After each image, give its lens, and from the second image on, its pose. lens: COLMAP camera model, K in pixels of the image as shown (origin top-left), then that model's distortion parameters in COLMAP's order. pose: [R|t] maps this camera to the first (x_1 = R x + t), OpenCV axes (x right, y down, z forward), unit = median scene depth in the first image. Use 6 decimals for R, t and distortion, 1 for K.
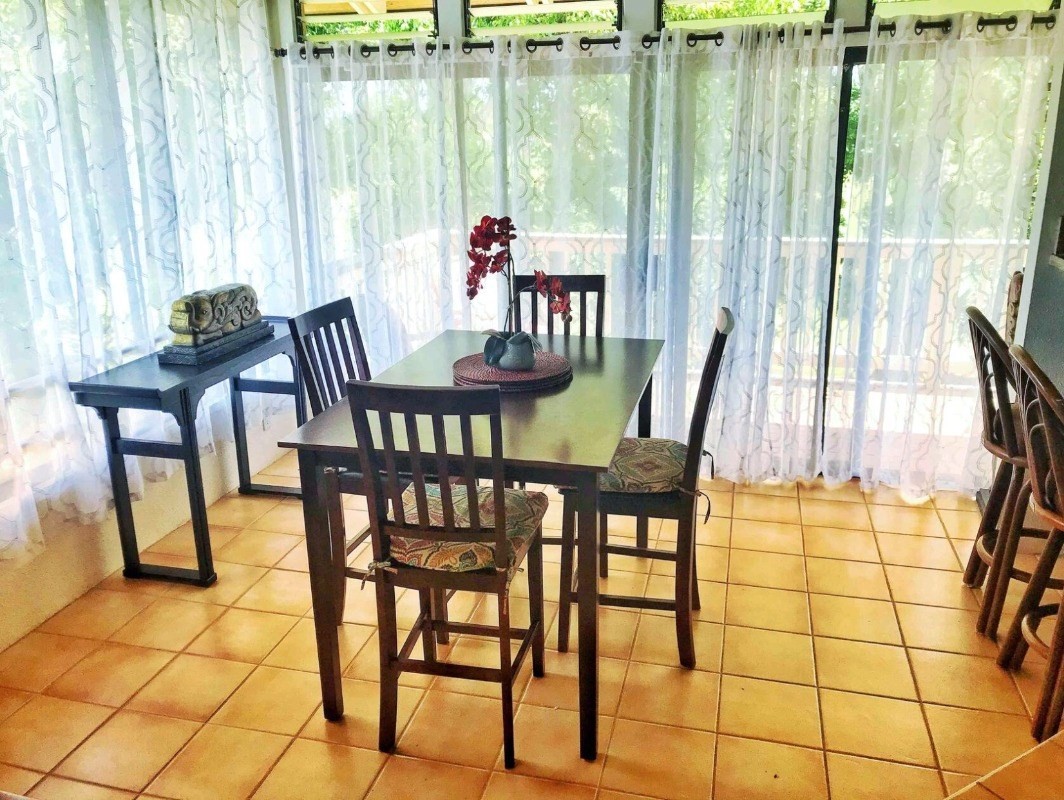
lens RADIAL K [[860.2, 0, 533.6], [0, 860.2, 400.6], [0, 0, 1]] dist [-0.002050, -0.009334]
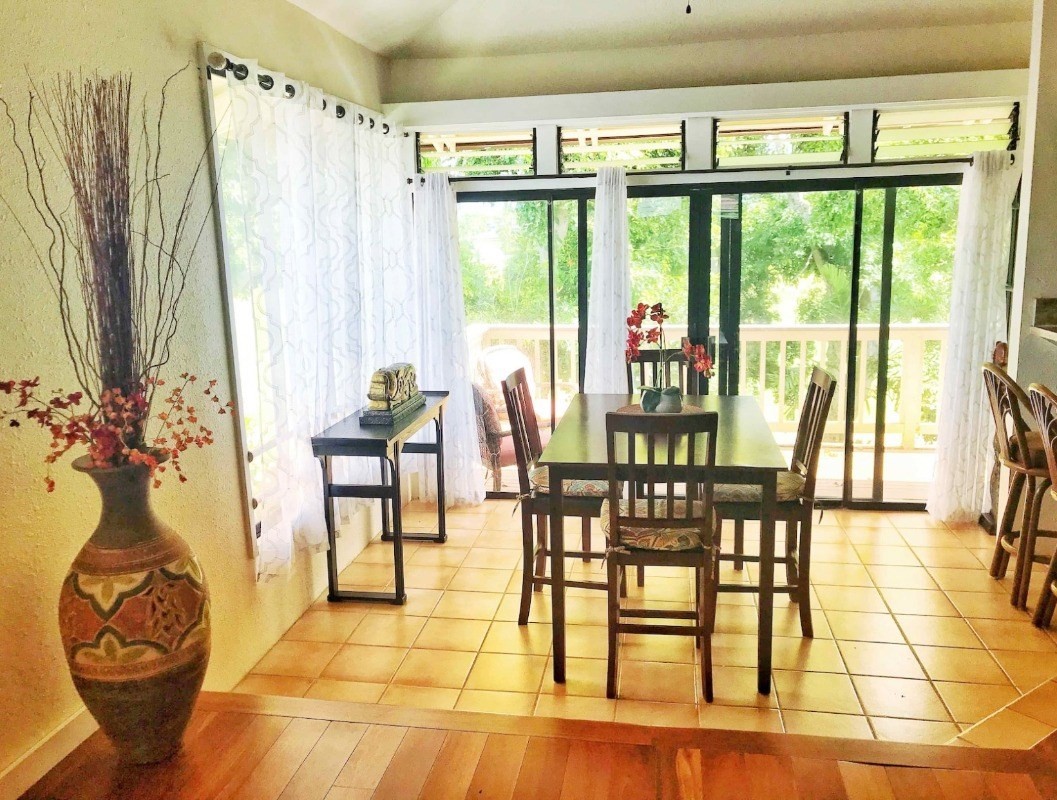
lens RADIAL K [[856.7, 0, 522.9], [0, 856.7, 396.0], [0, 0, 1]] dist [-0.002807, -0.016918]
pose [[0.996994, -0.025158, 0.073280, -0.295810], [0.033856, 0.992198, -0.119989, 0.075001], [-0.069690, 0.122109, 0.990067, -0.263466]]
